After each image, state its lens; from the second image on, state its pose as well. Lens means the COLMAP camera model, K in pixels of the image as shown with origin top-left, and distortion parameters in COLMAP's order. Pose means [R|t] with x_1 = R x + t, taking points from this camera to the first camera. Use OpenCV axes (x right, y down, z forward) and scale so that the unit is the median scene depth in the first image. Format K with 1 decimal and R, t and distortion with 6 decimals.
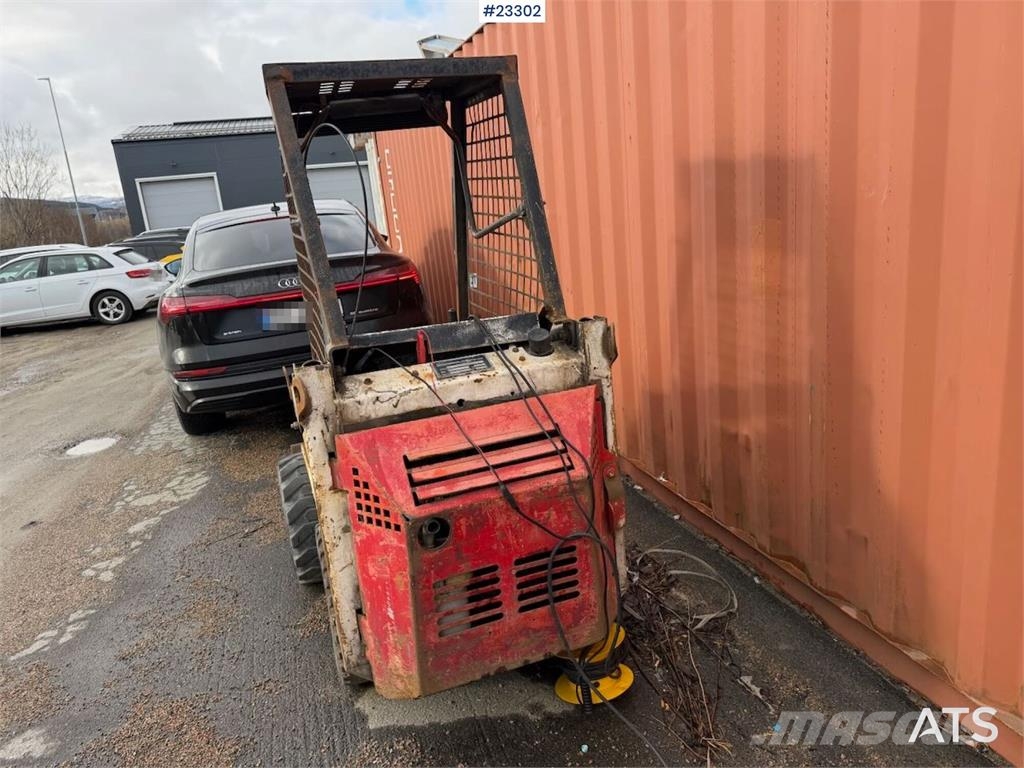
lens RADIAL K [[727.2, 0, 503.9], [0, 727.2, 378.1], [0, 0, 1]] dist [0.076050, -0.067304]
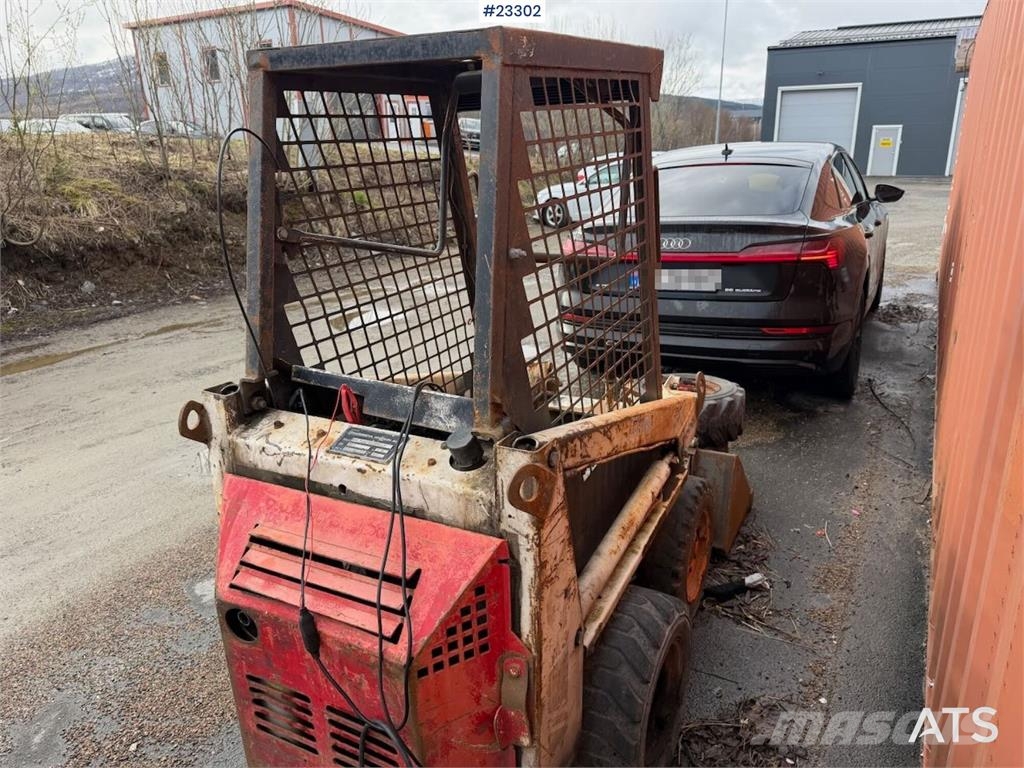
lens RADIAL K [[727.2, 0, 494.1], [0, 727.2, 365.8], [0, 0, 1]] dist [0.076050, -0.067304]
pose [[0.686954, 0.286579, -0.667808, 0.543510], [-0.220385, 0.957836, 0.184337, -0.275578], [0.692477, 0.020544, 0.721147, 0.542609]]
